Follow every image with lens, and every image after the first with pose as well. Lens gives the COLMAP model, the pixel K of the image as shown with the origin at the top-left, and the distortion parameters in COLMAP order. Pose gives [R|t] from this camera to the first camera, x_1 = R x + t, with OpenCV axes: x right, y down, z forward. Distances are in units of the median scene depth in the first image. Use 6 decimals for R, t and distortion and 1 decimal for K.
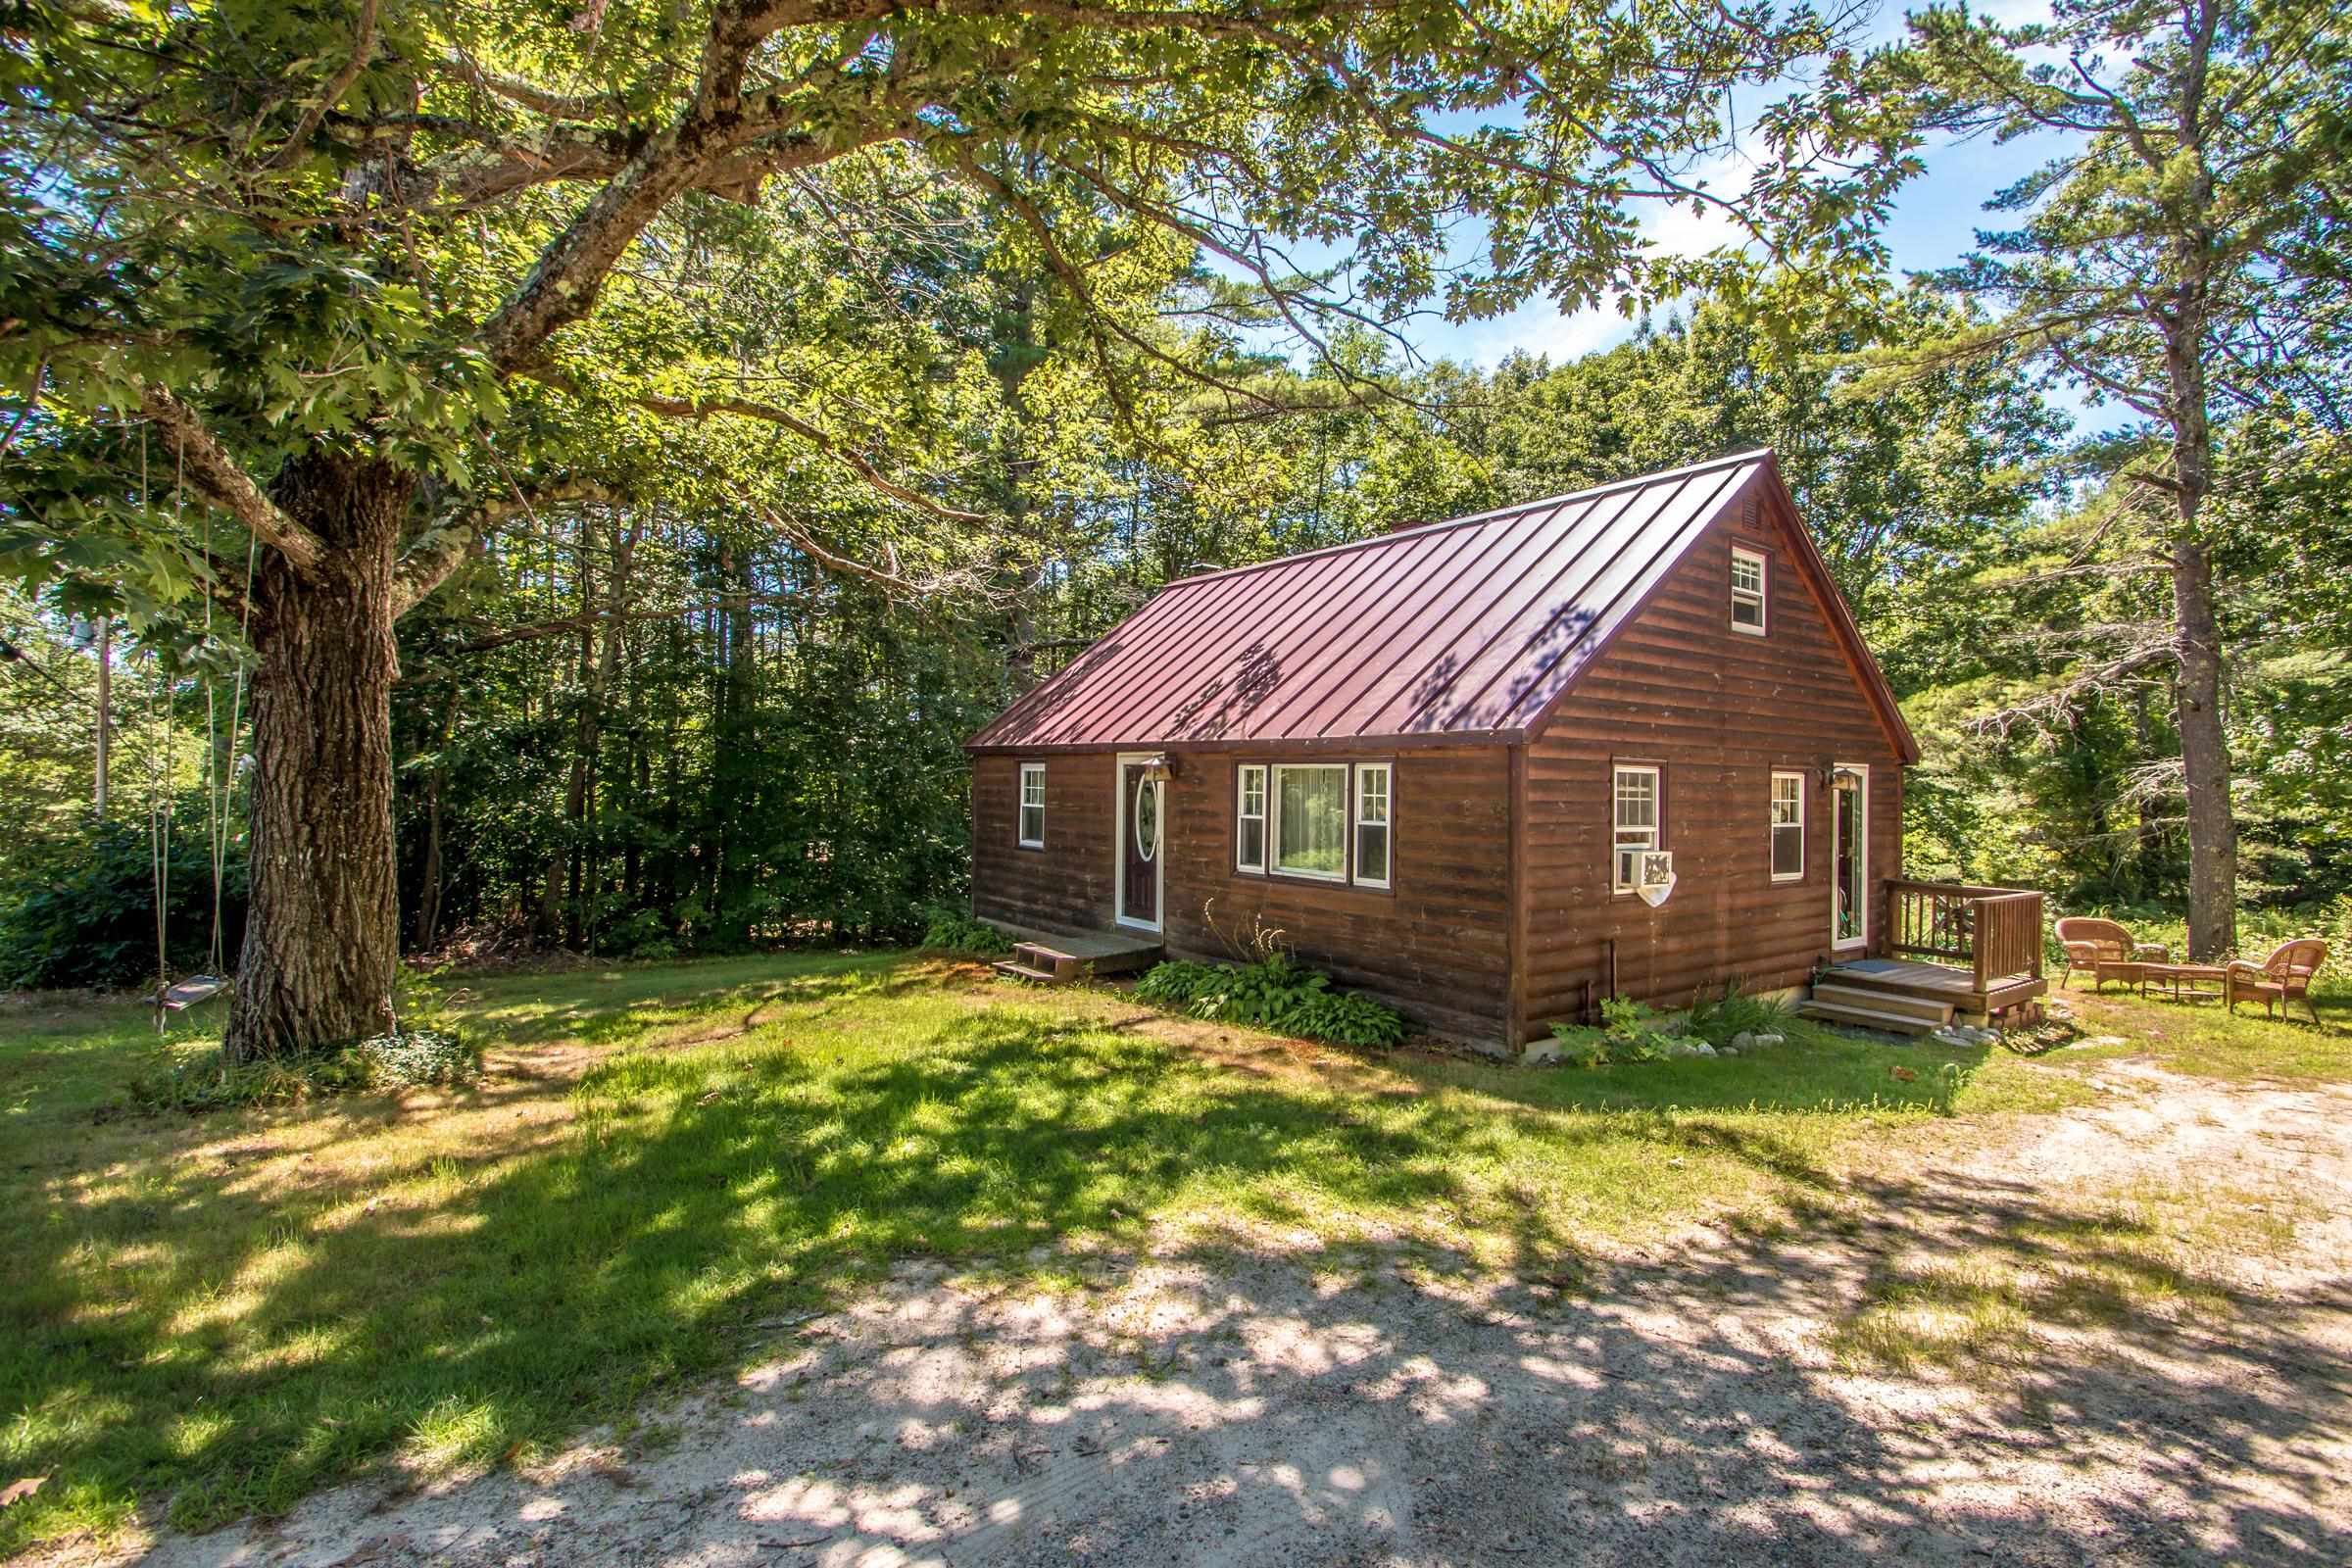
lens RADIAL K [[1232.3, 0, 1217.6], [0, 1232.3, 785.1], [0, 0, 1]] dist [-0.002353, -0.013414]
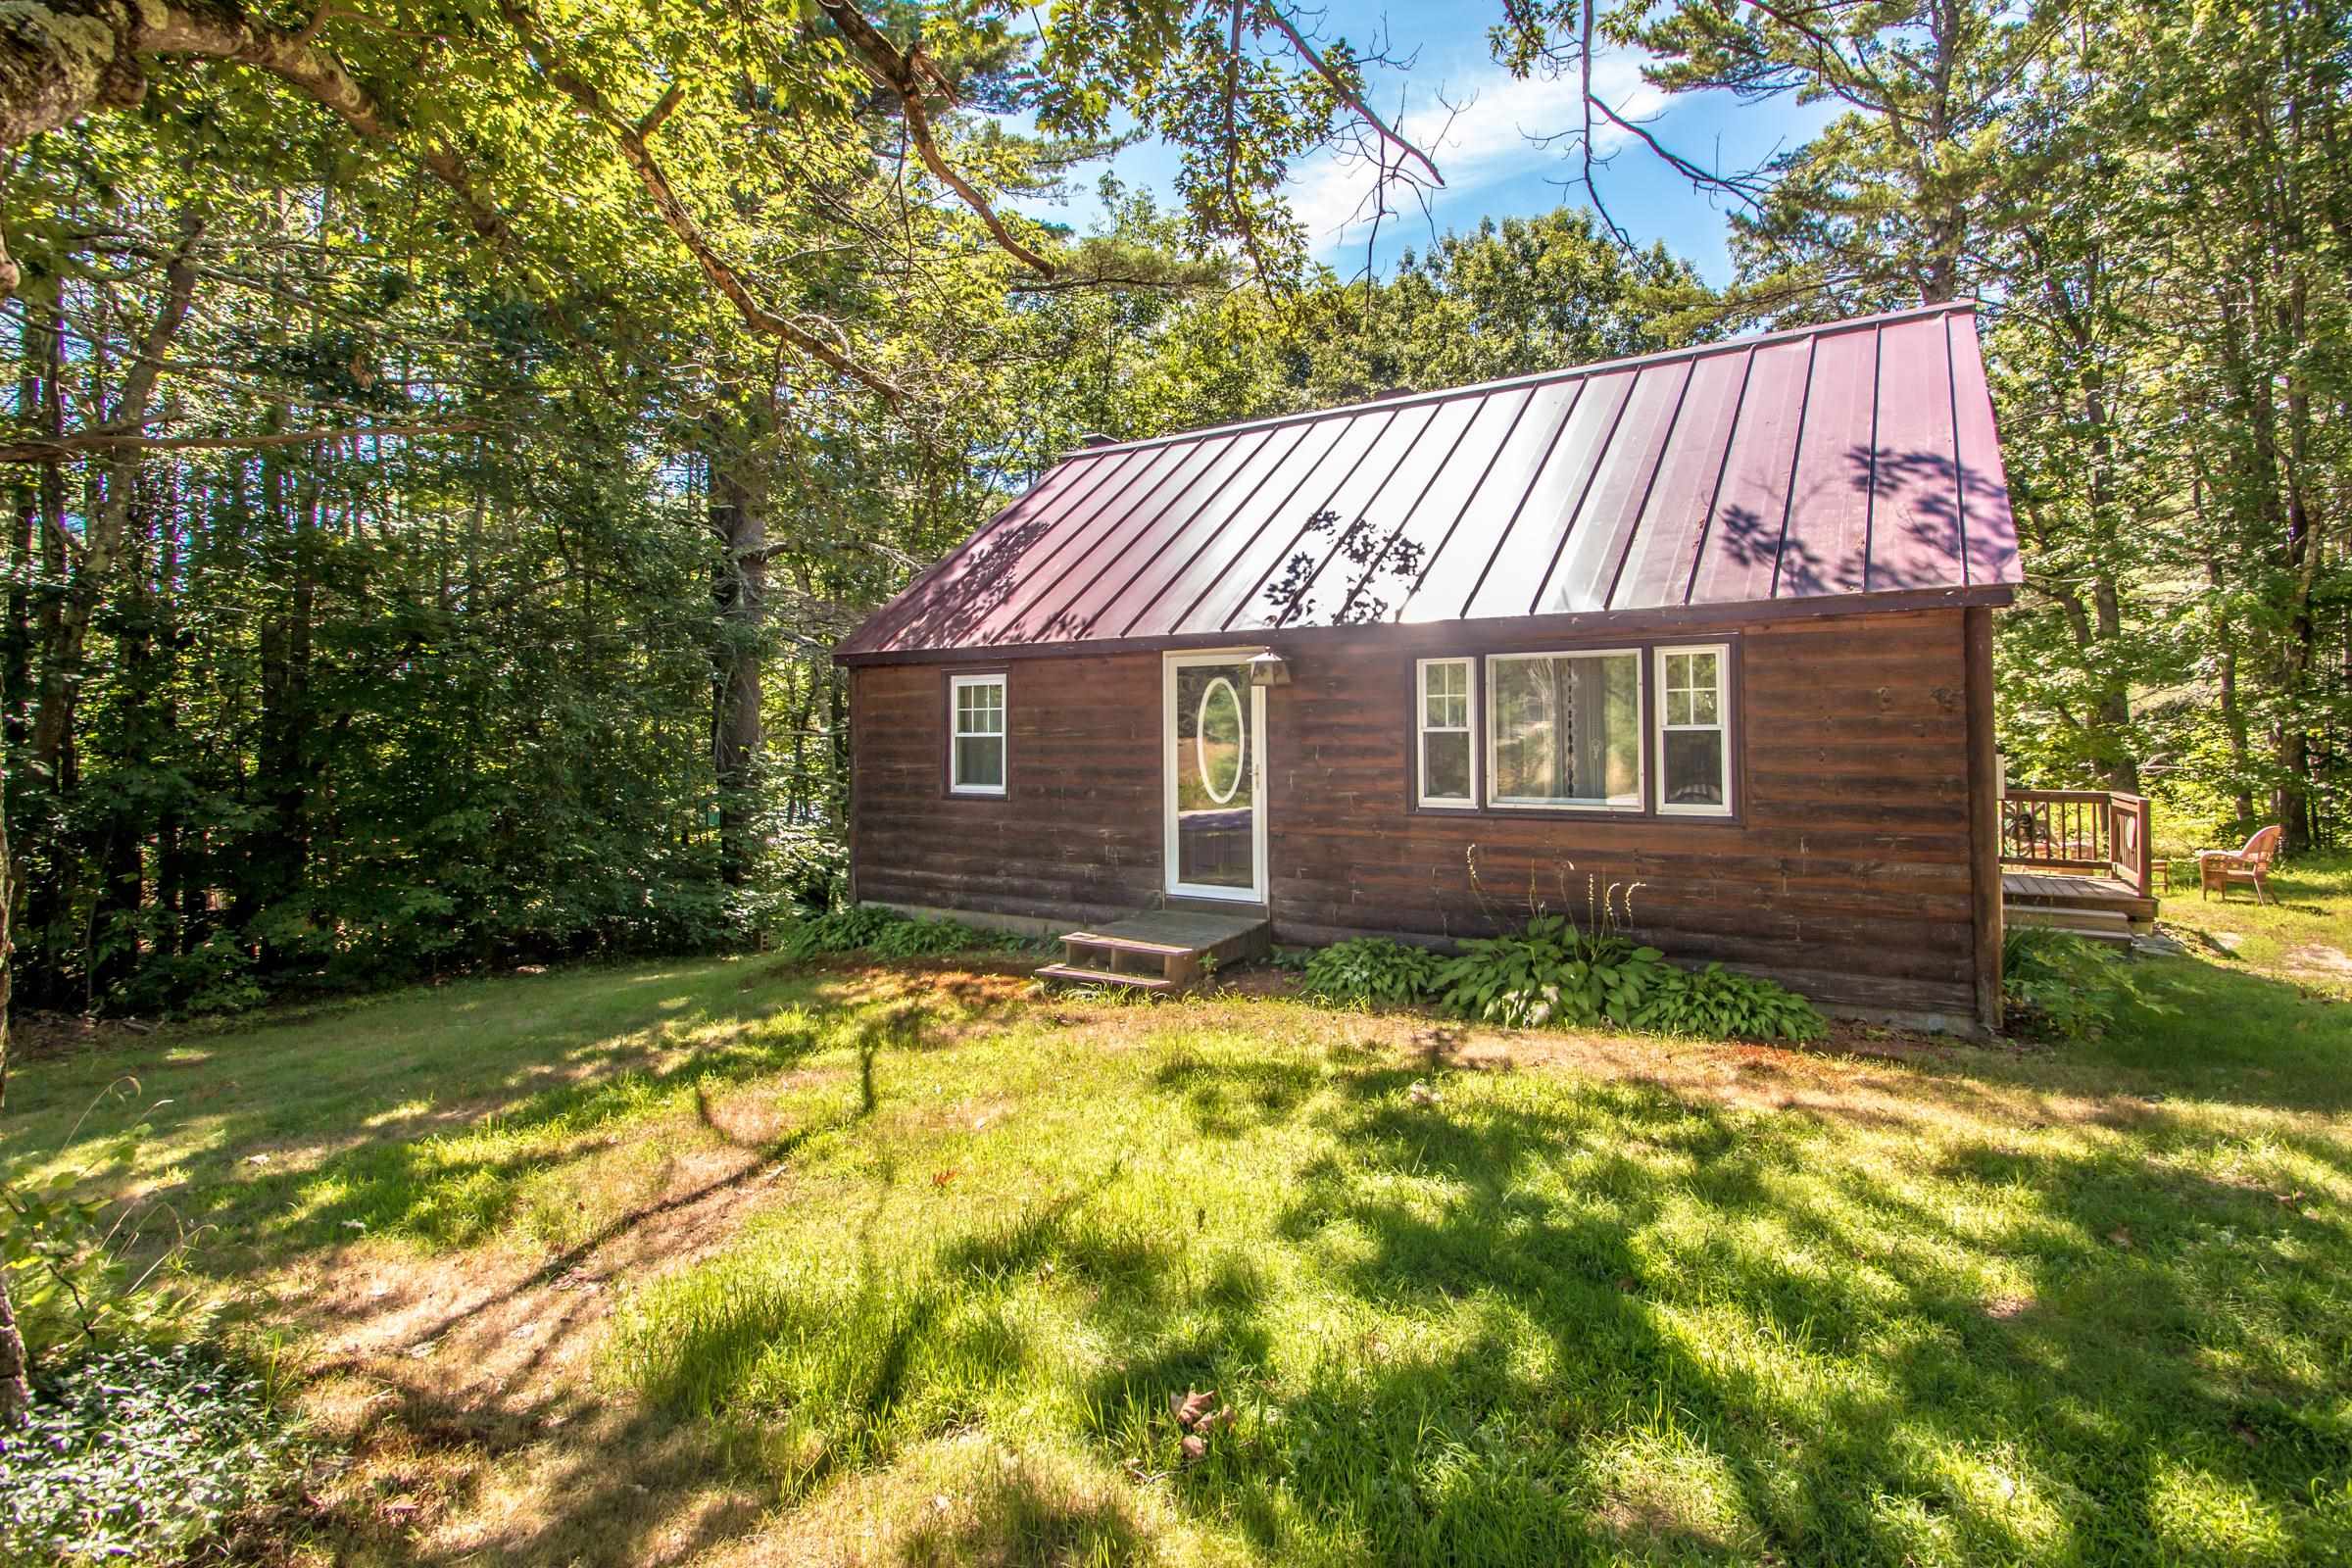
lens RADIAL K [[1121.6, 0, 1172.8], [0, 1121.6, 739.8], [0, 0, 1]] dist [0.011097, -0.019368]
pose [[0.915178, -0.019583, 0.402574, -0.366984], [0.022861, 0.999733, -0.003338, 0.028919], [-0.402401, 0.012258, 0.915381, 0.449930]]
